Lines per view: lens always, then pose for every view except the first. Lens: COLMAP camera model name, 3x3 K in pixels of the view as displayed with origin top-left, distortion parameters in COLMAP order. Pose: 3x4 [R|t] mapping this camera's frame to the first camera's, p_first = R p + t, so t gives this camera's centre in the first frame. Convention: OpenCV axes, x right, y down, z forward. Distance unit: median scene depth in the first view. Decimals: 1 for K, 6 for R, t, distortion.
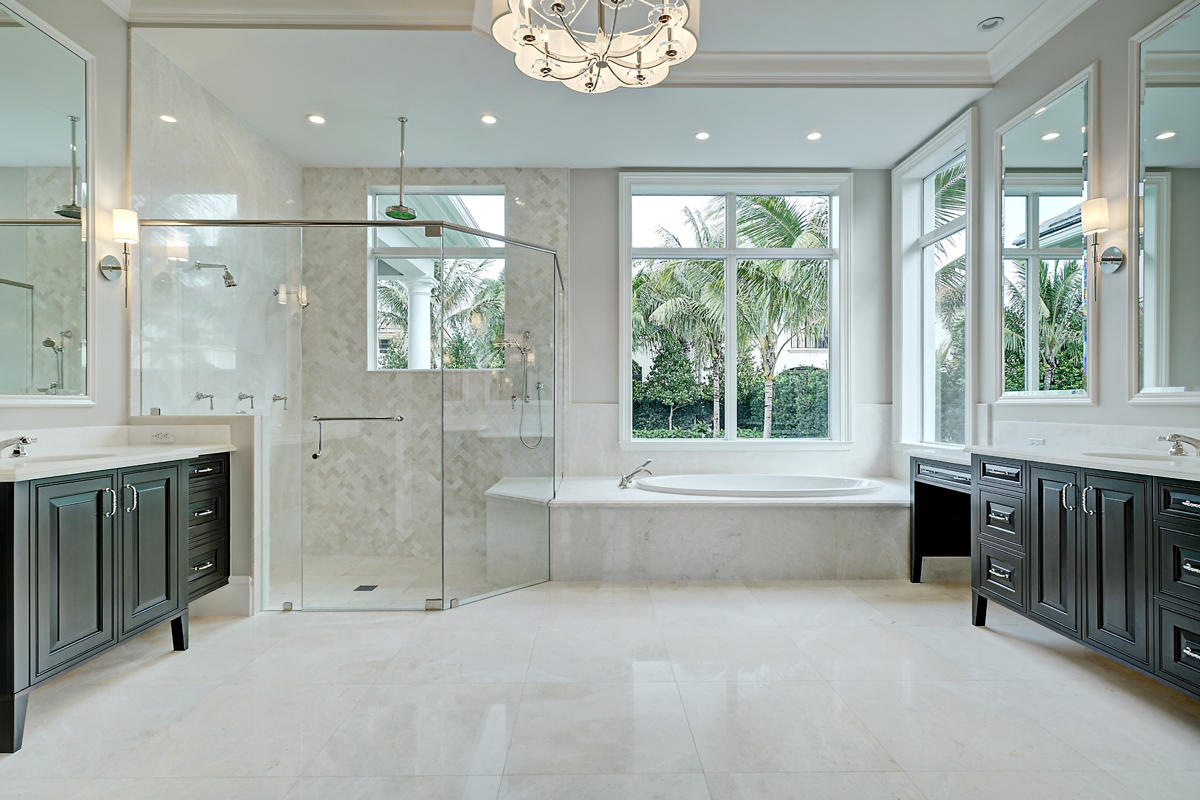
lens RADIAL K [[602.1, 0, 600.0], [0, 602.1, 400.0], [0, 0, 1]] dist [-0.001078, 0.000206]
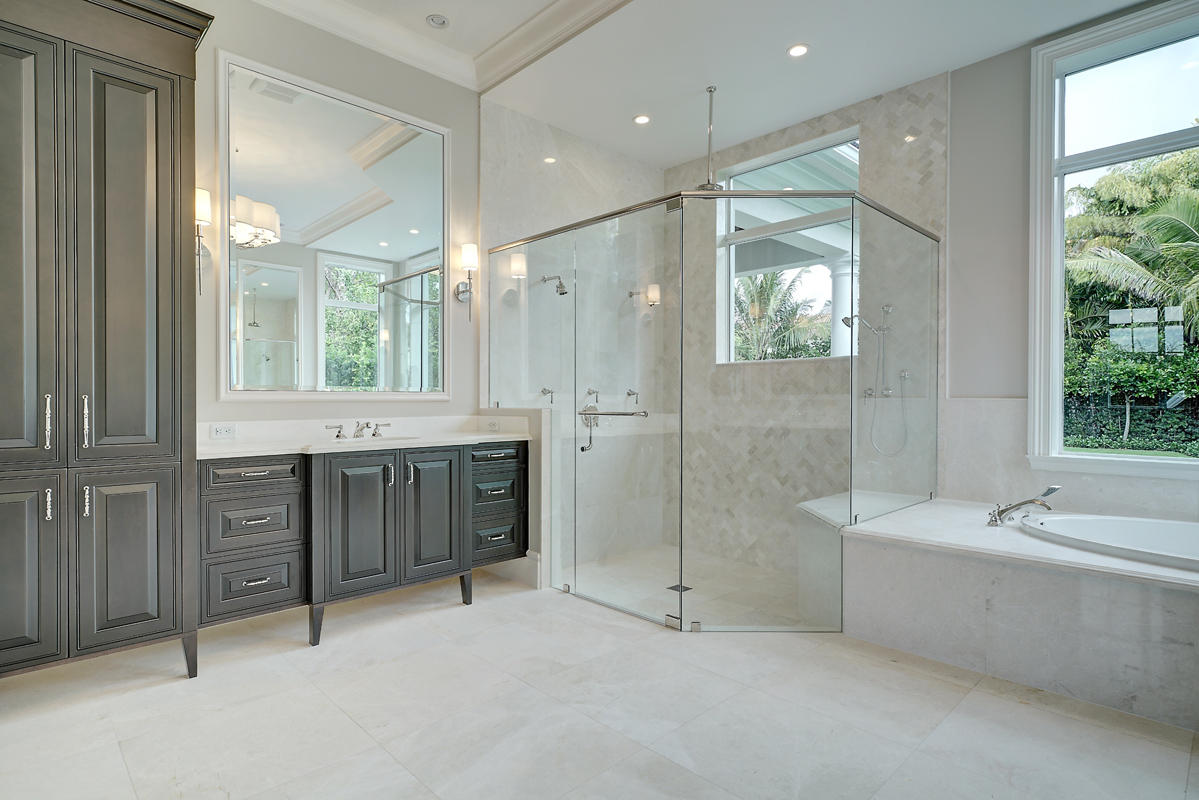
lens RADIAL K [[617.5, 0, 599.5], [0, 617.5, 400.0], [0, 0, 1]] dist [0.003058, 0.000319]
pose [[0.688287, 0.001665, -0.725437, 0.205724], [0.005067, 0.999962, 0.007102, 0.001131], [0.725421, -0.008564, 0.688252, 0.189126]]
